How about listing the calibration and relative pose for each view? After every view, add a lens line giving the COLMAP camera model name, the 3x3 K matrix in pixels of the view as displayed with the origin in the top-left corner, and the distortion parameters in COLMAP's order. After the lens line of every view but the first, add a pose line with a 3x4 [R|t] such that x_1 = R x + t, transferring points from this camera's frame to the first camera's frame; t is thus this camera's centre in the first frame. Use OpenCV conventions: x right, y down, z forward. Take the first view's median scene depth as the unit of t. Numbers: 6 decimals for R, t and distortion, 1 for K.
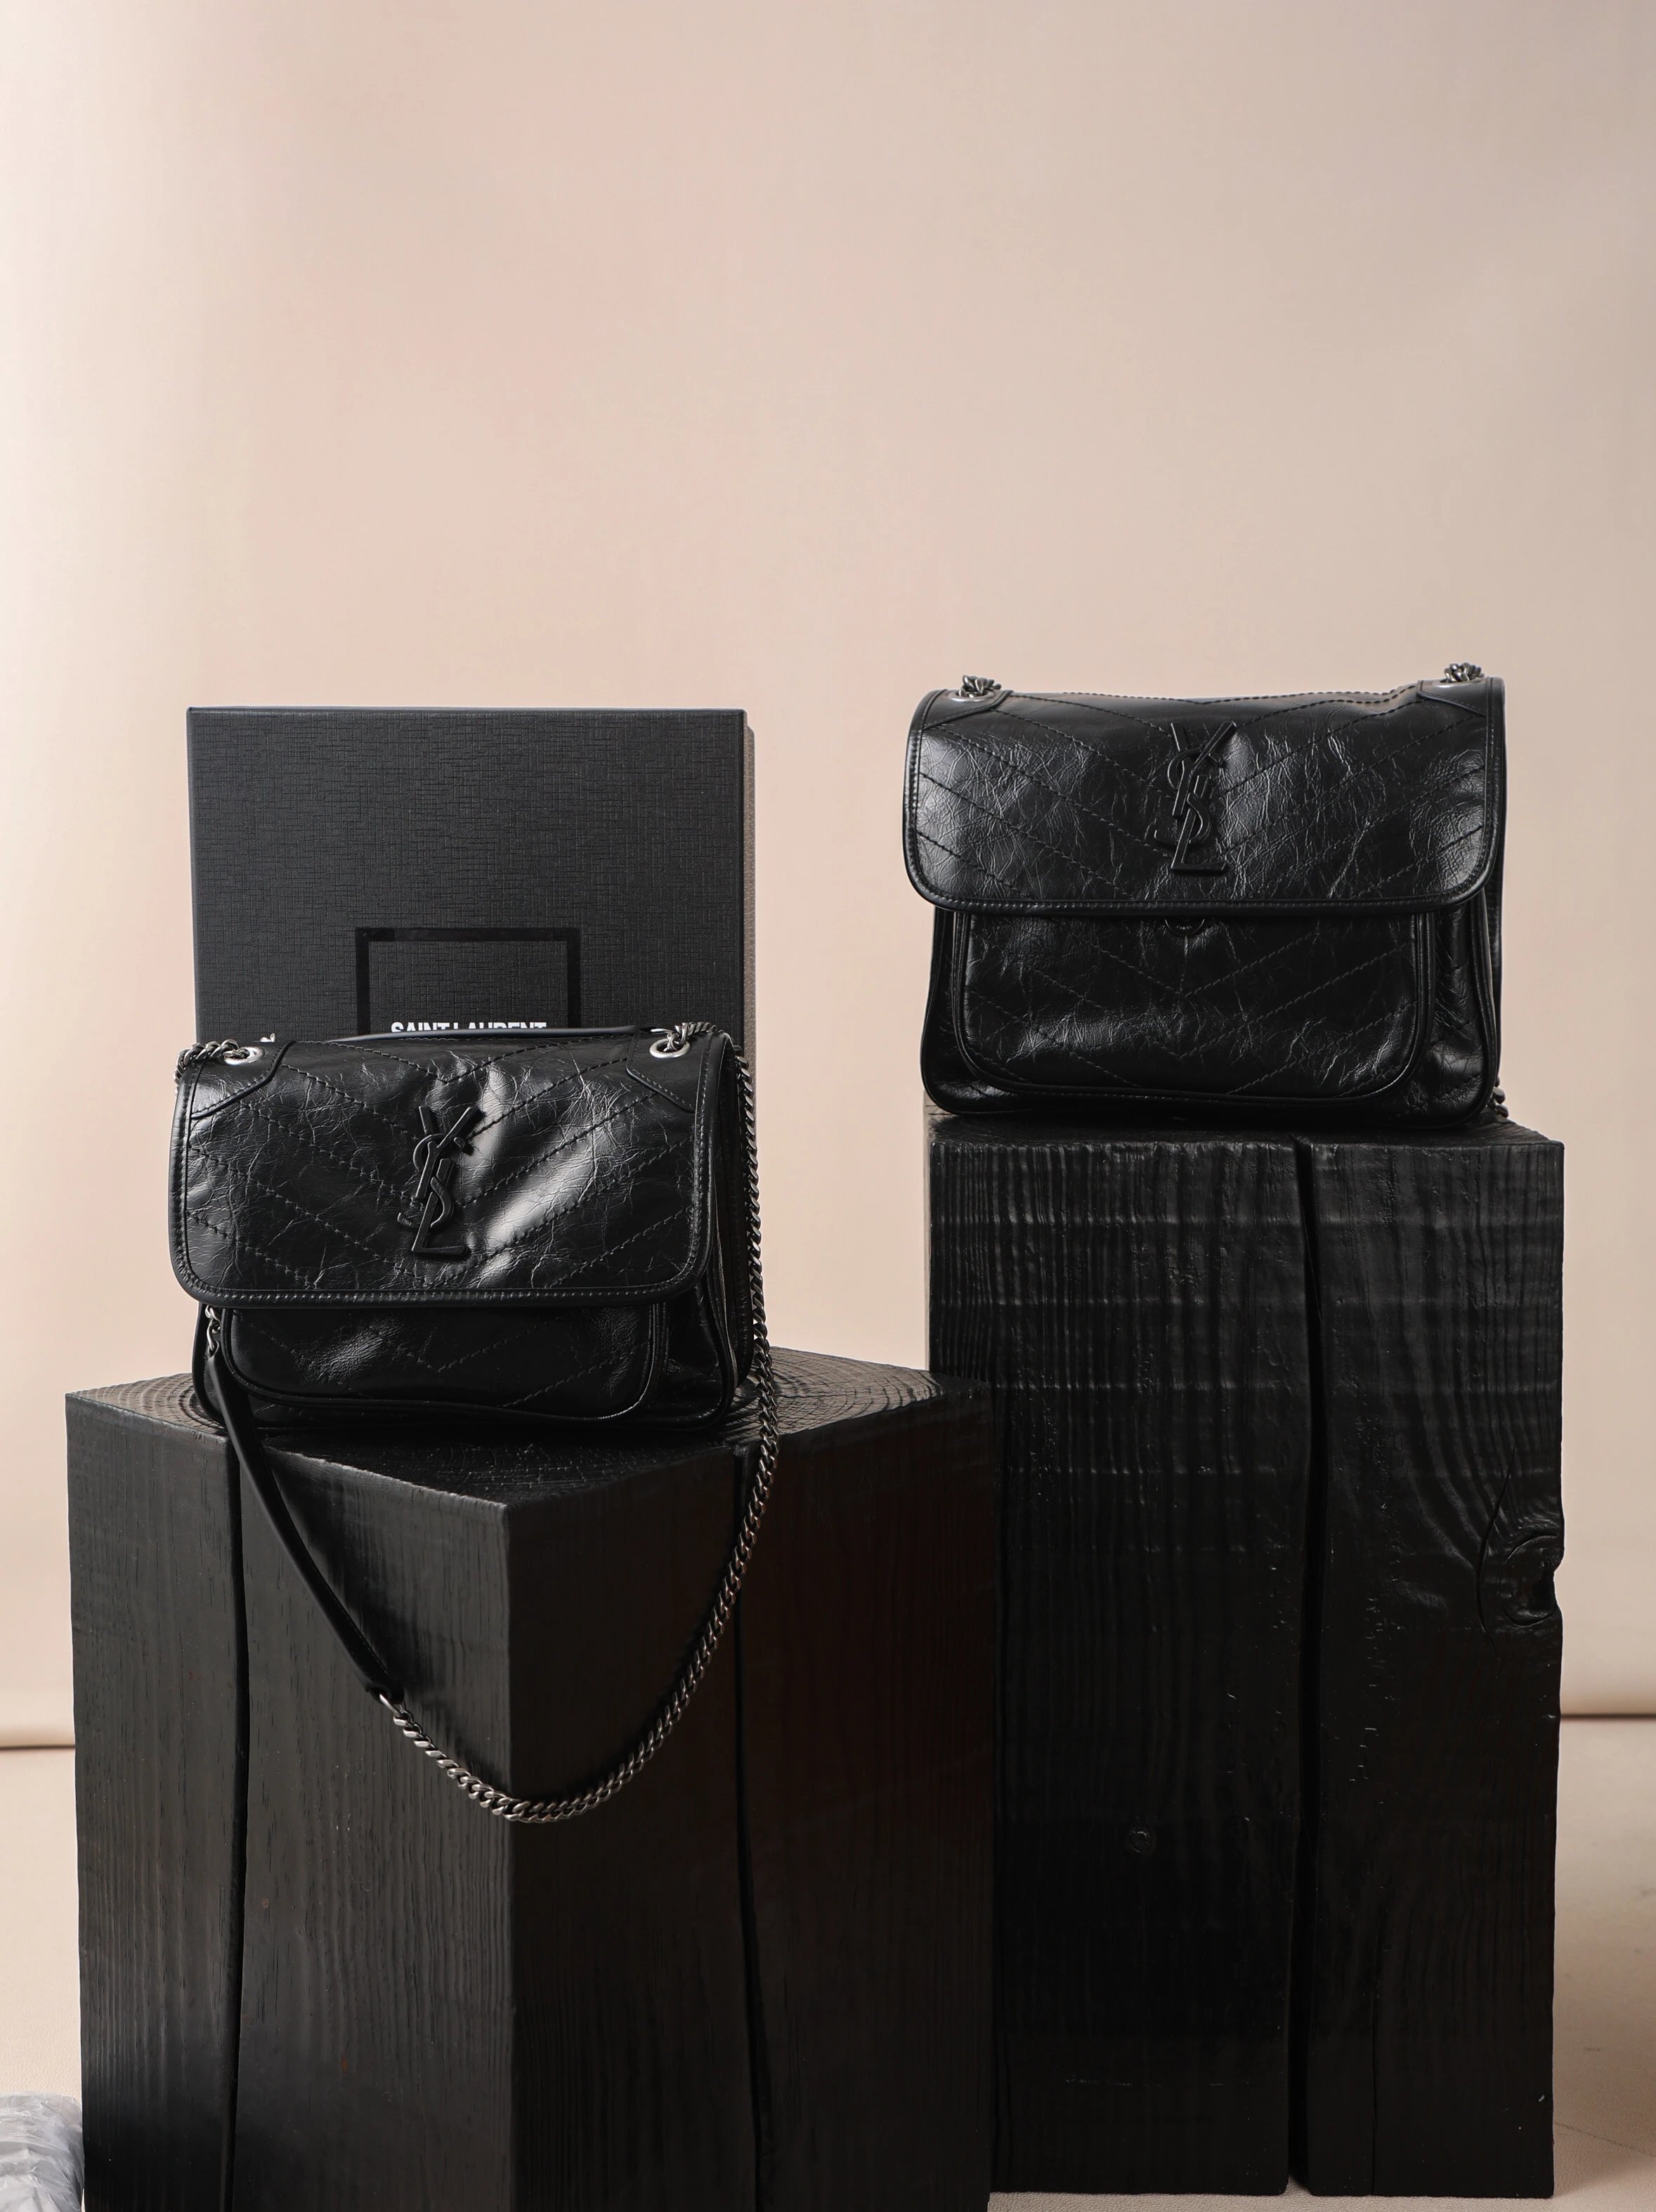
lens RADIAL K [[2694.0, 0, 828.0], [0, 2694.0, 1106.0], [0, 0, 1]] dist [-0.008140, 0.099638]
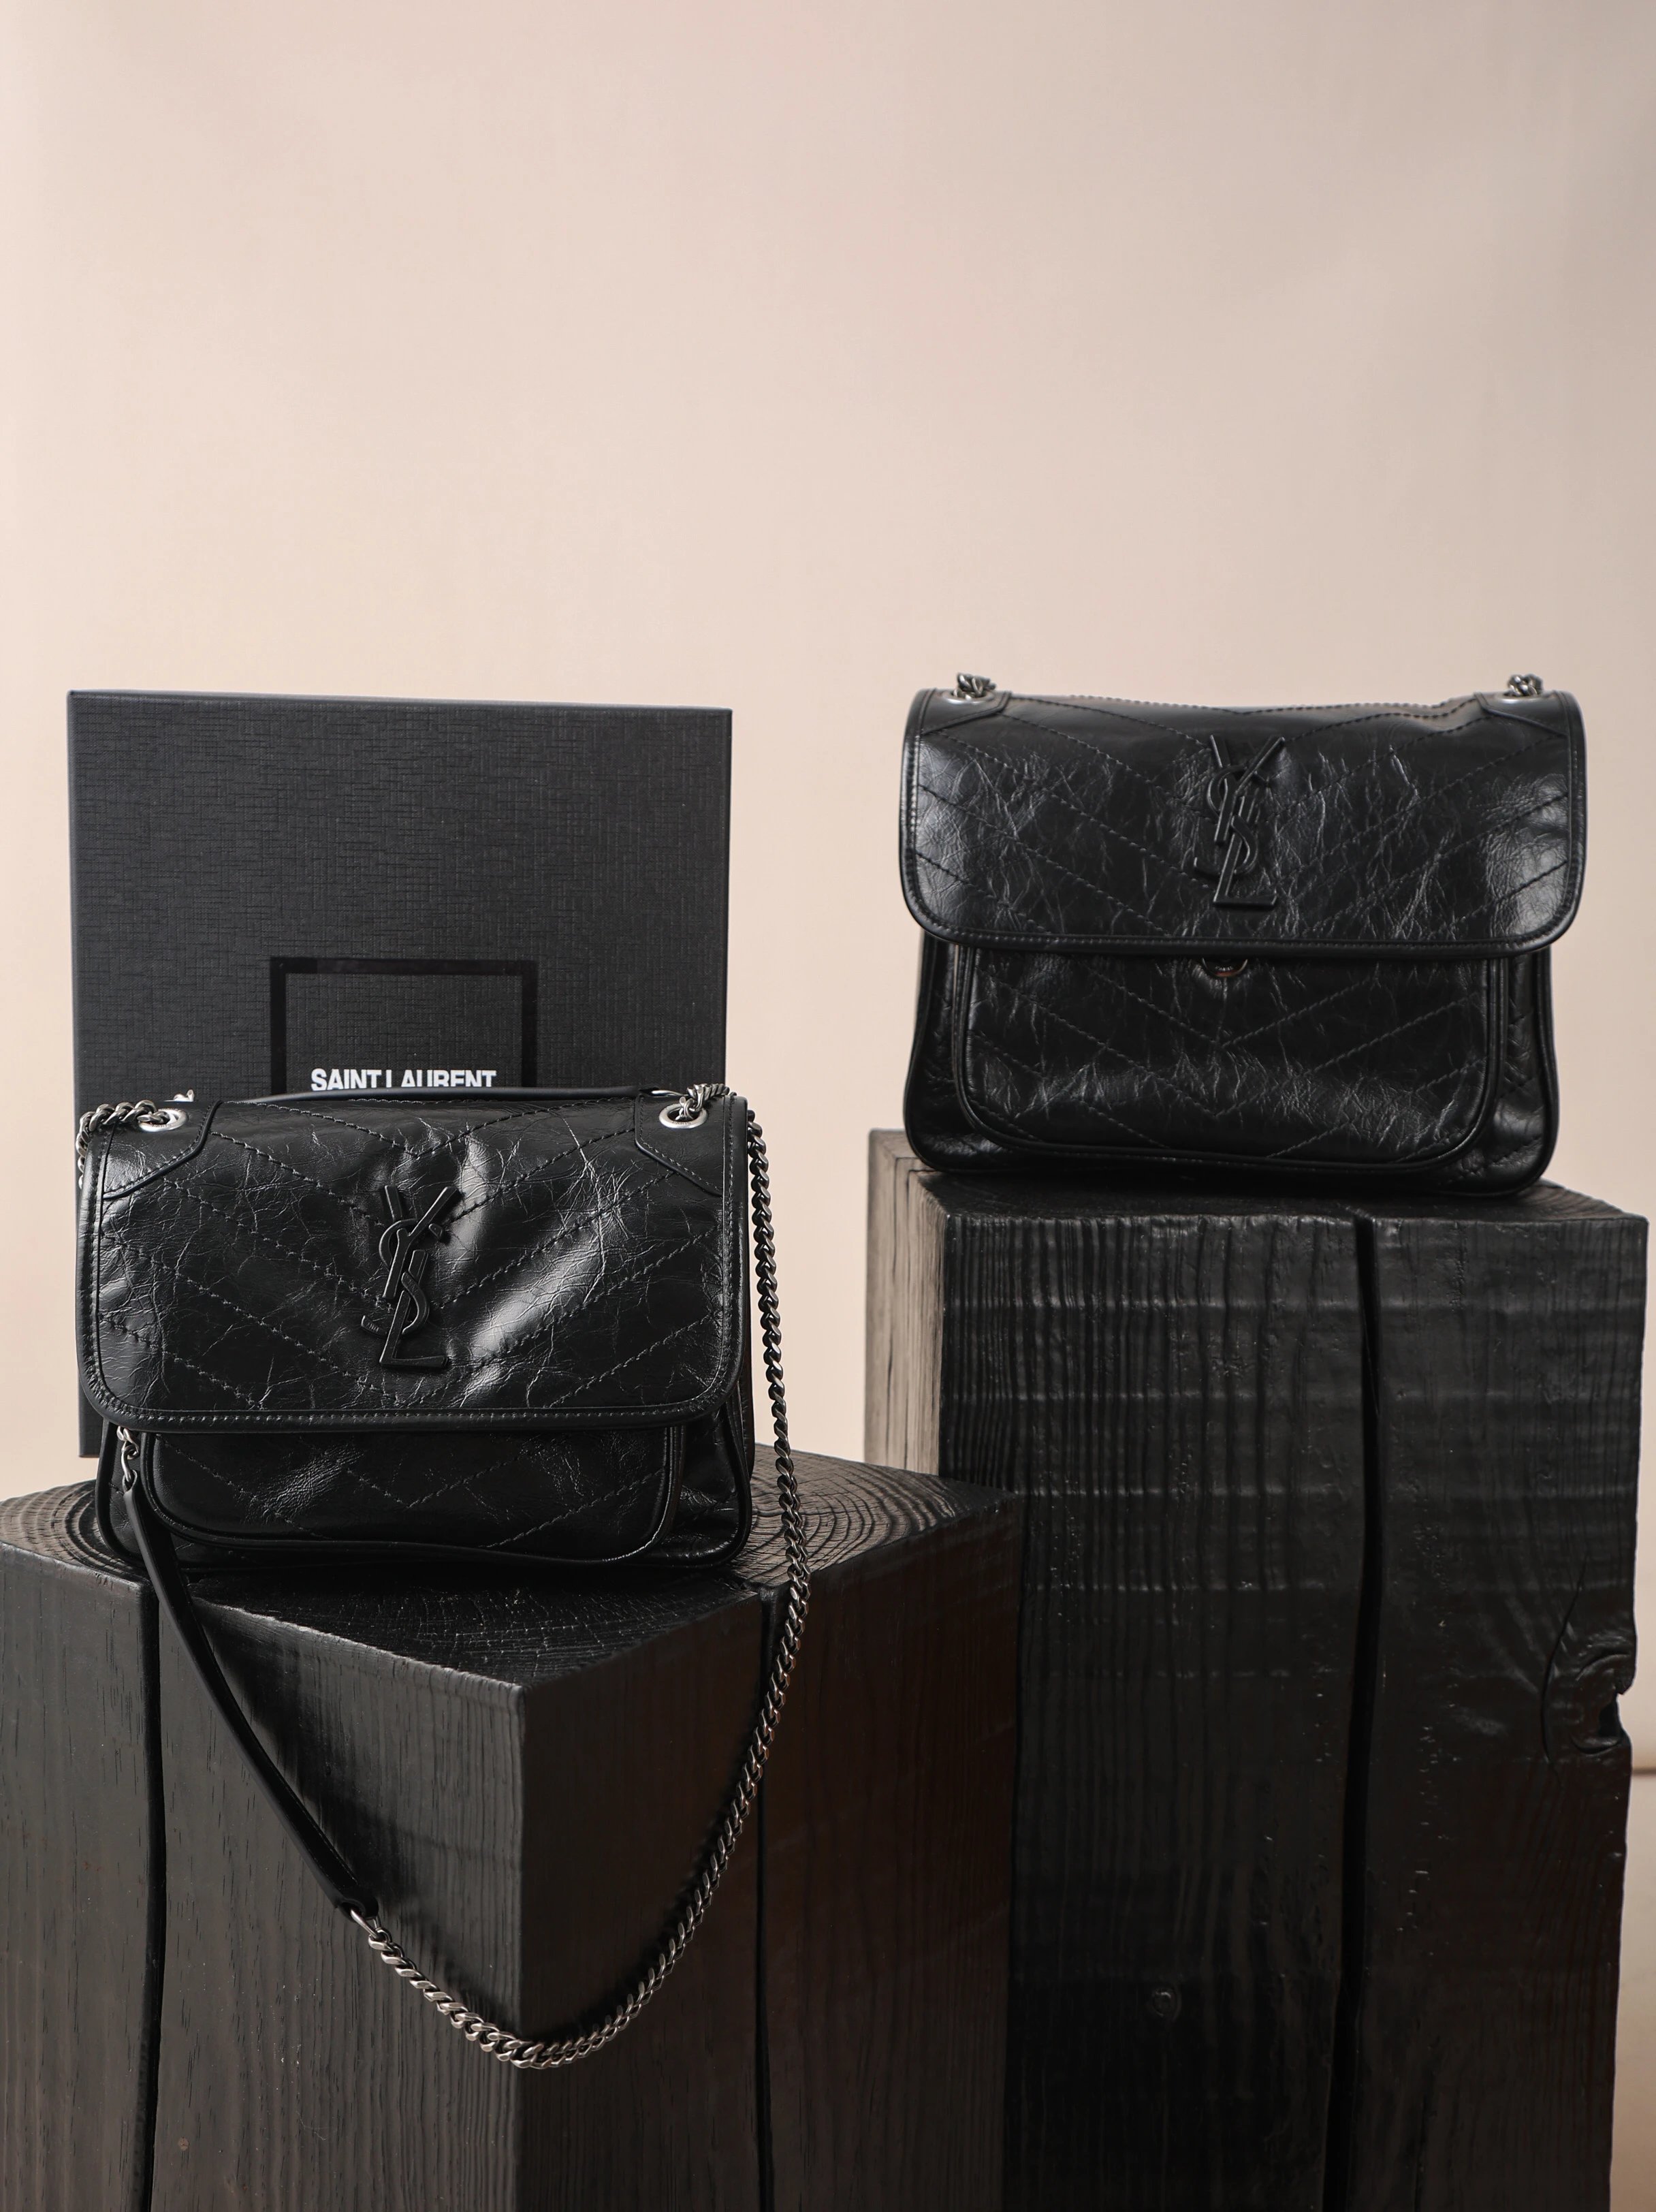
lens RADIAL K [[2694.0, 0, 828.0], [0, 2694.0, 1106.0], [0, 0, 1]] dist [-0.008140, 0.099638]
pose [[0.994185, 0.007566, 0.107423, -0.092295], [-0.008795, 0.999901, 0.010974, -0.030391], [-0.107329, -0.011855, 0.994153, 0.140958]]
